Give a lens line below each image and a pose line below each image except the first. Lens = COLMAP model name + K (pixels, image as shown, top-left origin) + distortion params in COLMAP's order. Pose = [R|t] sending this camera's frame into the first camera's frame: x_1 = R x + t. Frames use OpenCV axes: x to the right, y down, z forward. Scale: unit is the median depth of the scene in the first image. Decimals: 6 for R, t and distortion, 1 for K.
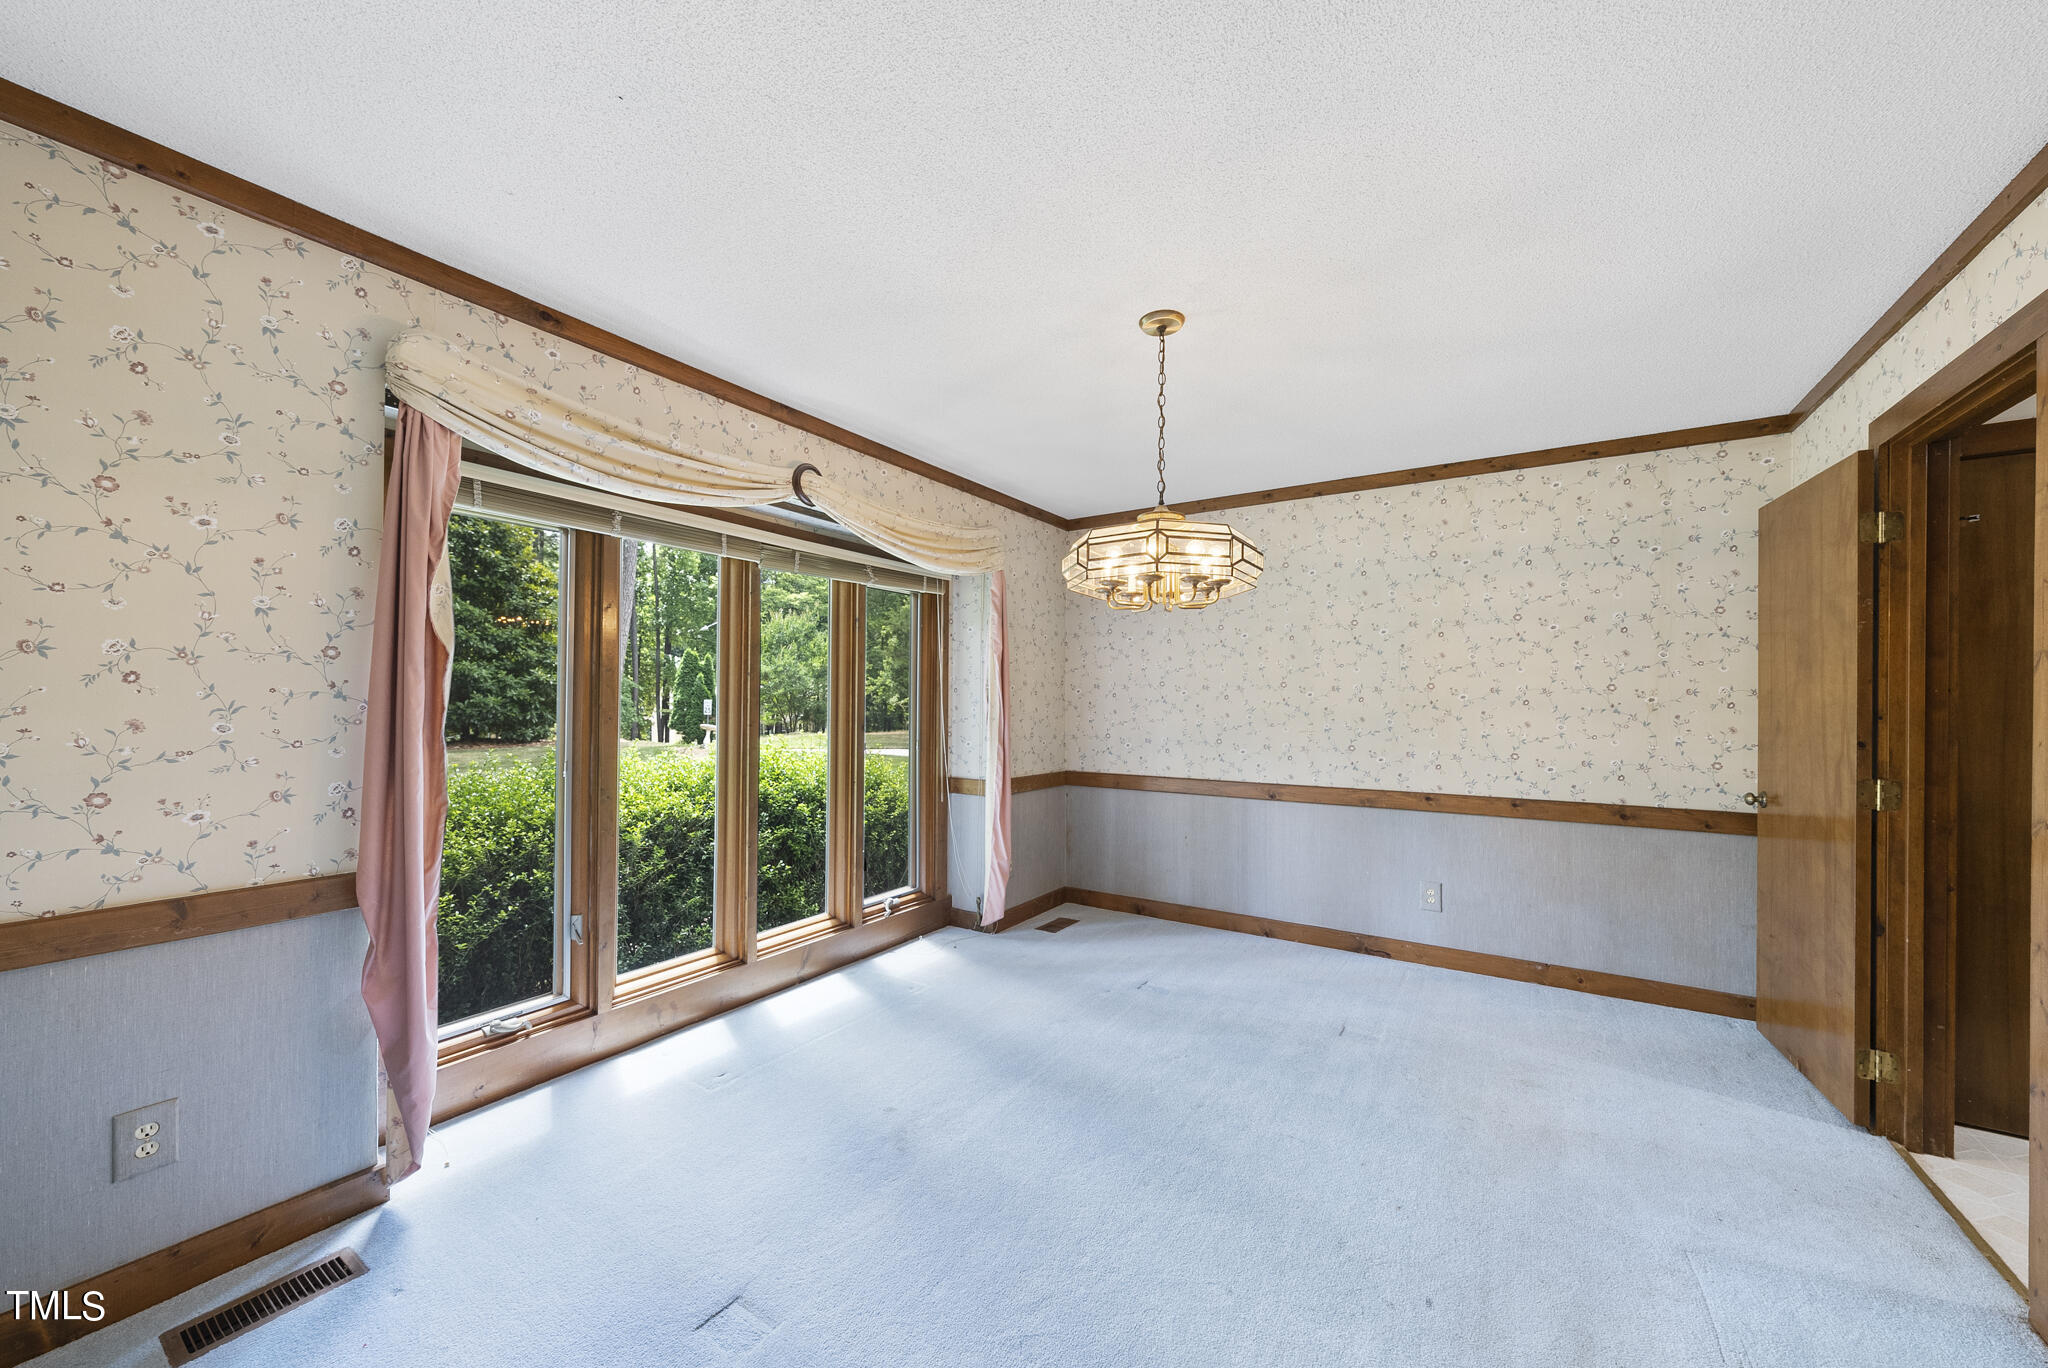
lens RADIAL K [[762.7, 0, 1023.2], [0, 762.7, 694.3], [0, 0, 1]] dist [-0.004063, -0.000173]
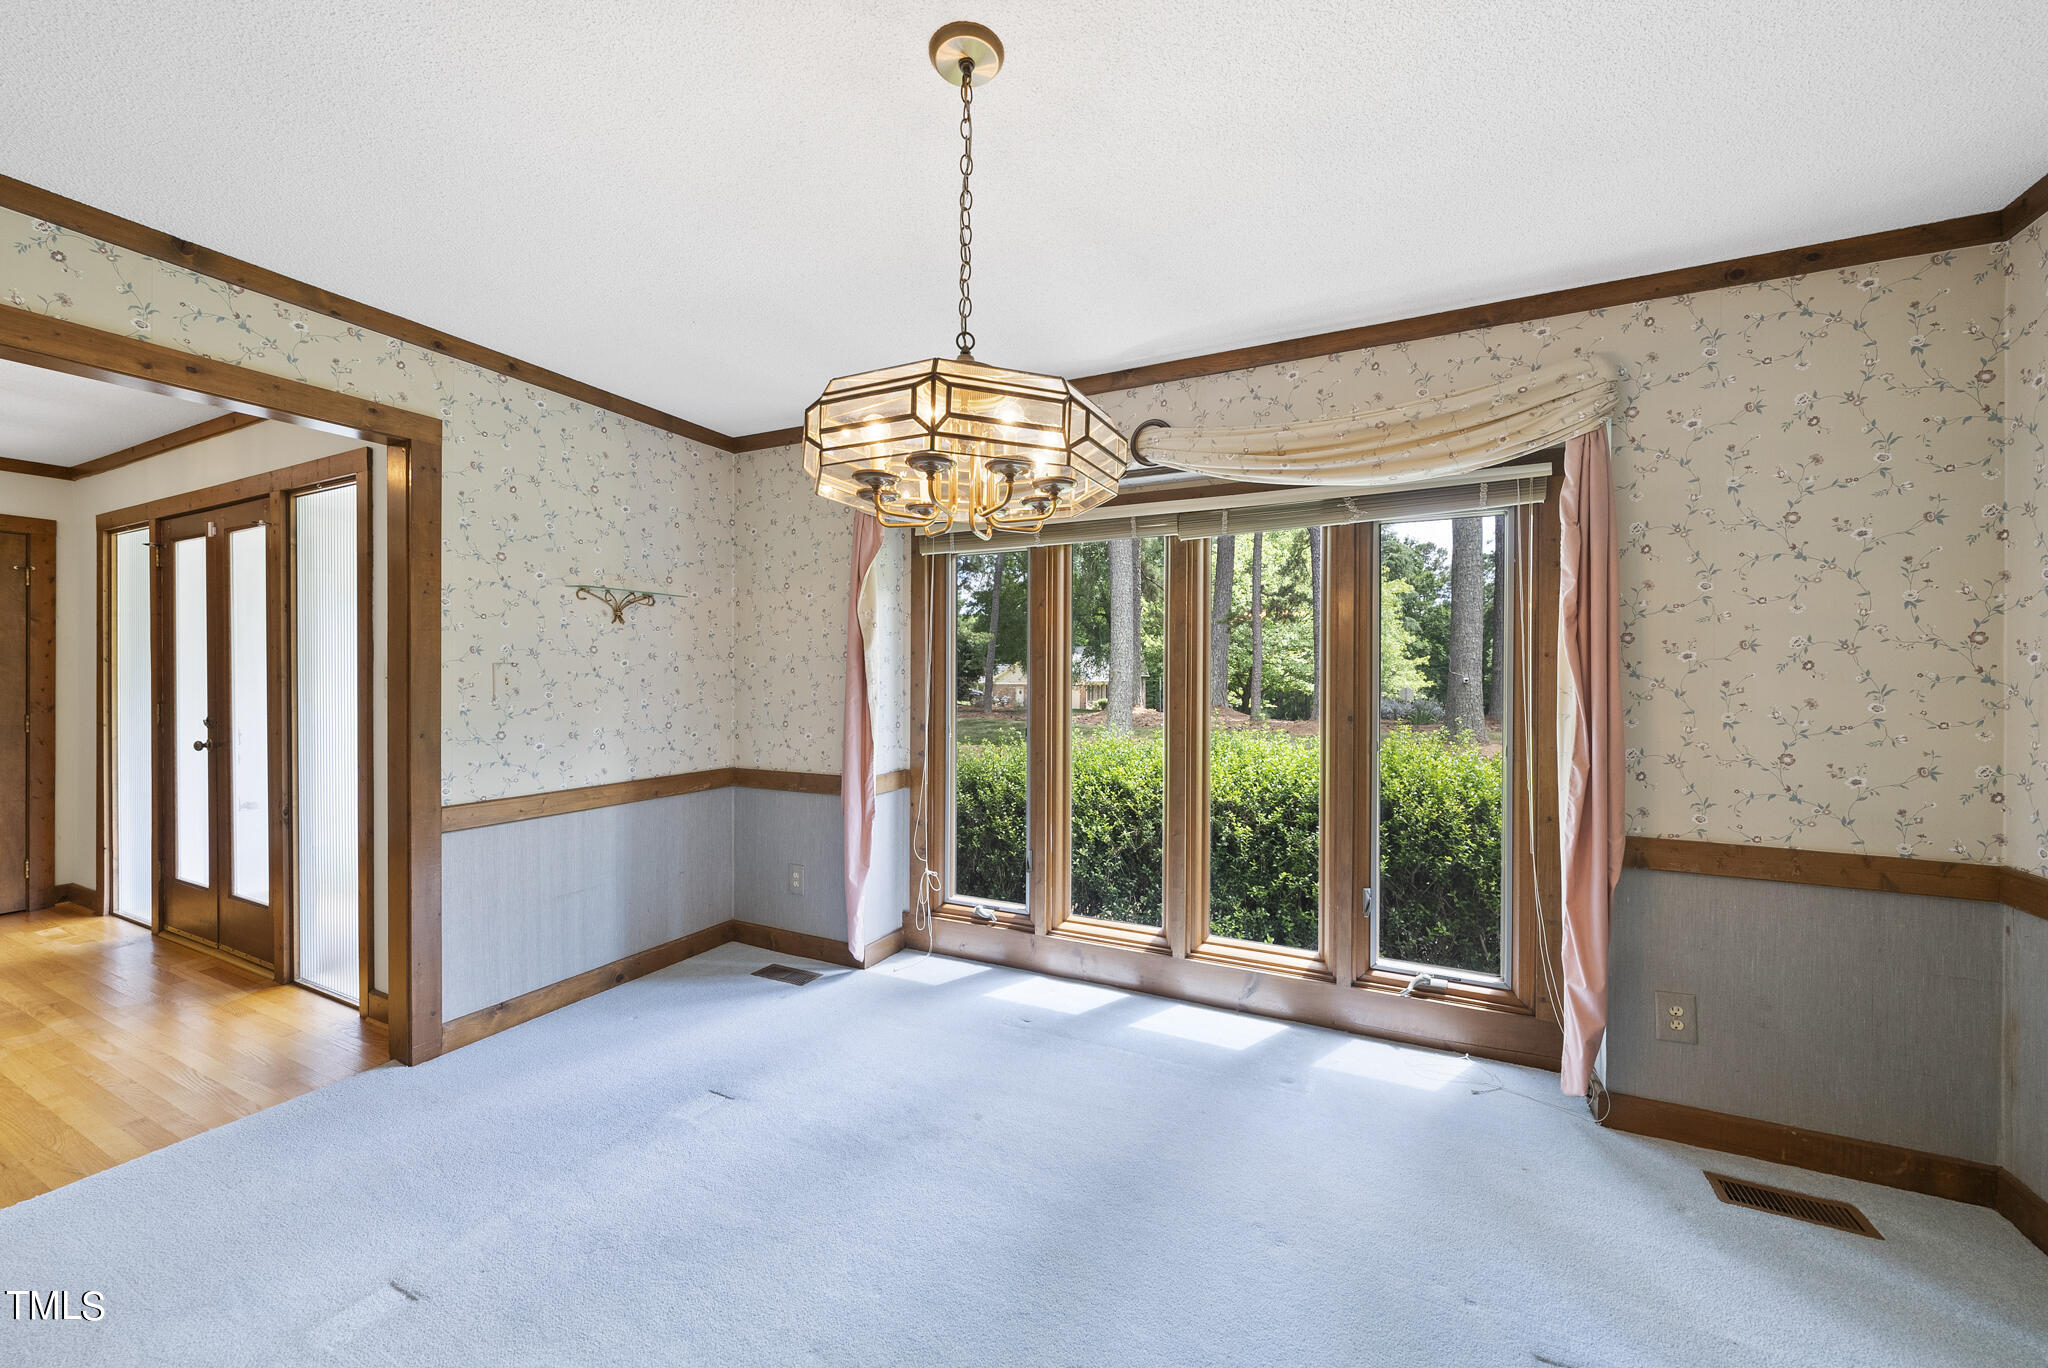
lens RADIAL K [[762.7, 0, 1025.2], [0, 762.7, 680.9], [0, 0, 1]] dist [-0.004063, -0.000173]
pose [[0.117460, -0.003871, -0.993070, 0.546033], [0.004017, 0.999986, -0.003422, 0.009256], [0.993069, -0.003588, 0.117474, 0.678280]]
